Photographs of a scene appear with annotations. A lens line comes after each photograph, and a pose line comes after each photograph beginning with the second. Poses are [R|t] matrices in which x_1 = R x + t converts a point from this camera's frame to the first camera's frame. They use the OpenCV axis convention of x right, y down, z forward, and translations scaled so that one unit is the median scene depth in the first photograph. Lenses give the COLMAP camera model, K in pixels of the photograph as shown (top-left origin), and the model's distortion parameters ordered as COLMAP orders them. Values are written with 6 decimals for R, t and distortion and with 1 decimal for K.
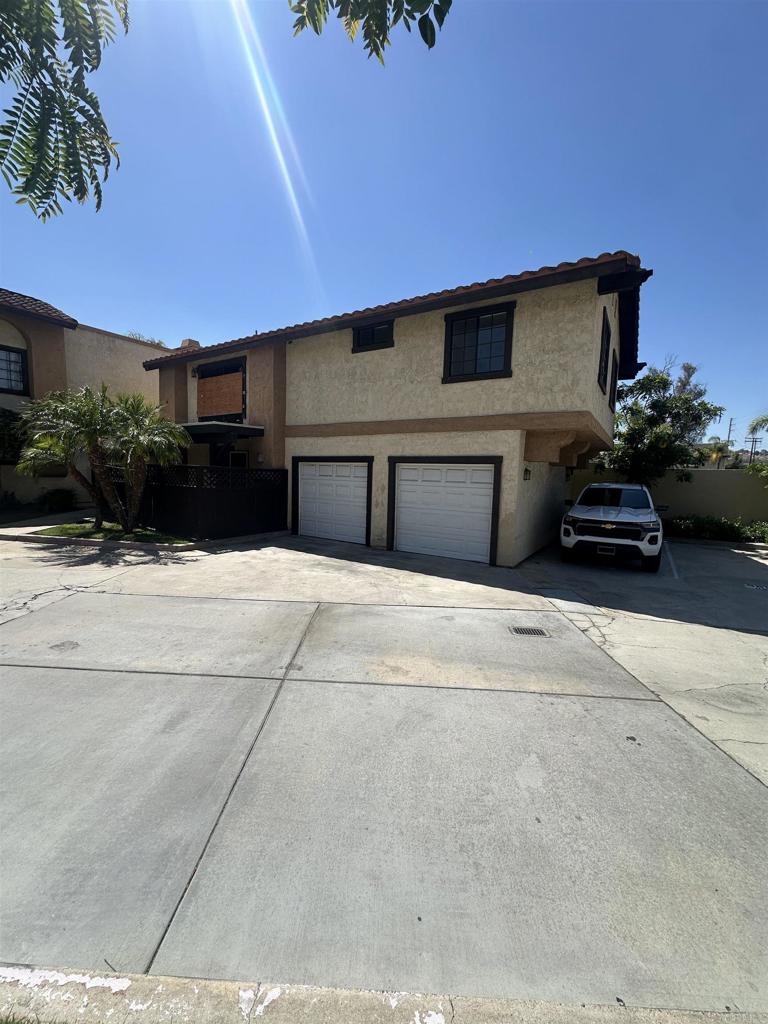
lens RADIAL K [[407.9, 0, 379.8], [0, 407.9, 511.5], [0, 0, 1]] dist [-0.002461, -0.000168]
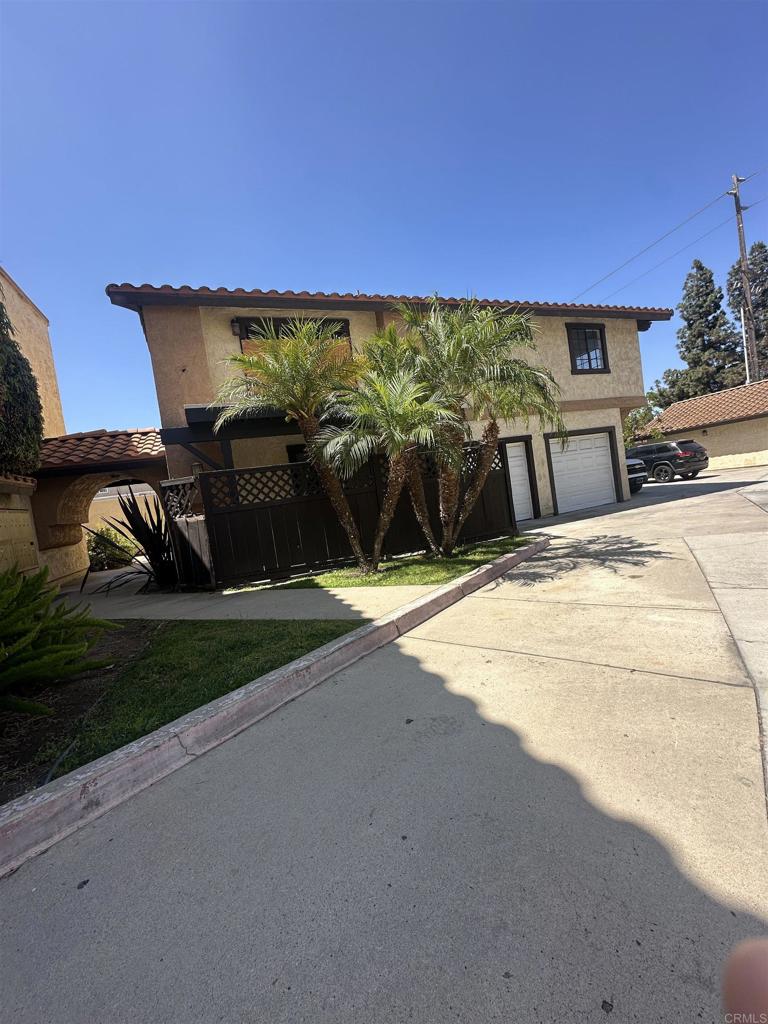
lens RADIAL K [[407.9, 0, 379.8], [0, 407.9, 511.5], [0, 0, 1]] dist [-0.002461, -0.000168]
pose [[0.566342, -0.152746, 0.809892, -1.331571], [0.233246, 0.972207, 0.020254, -0.059088], [-0.790476, 0.177434, 0.586229, 0.811847]]
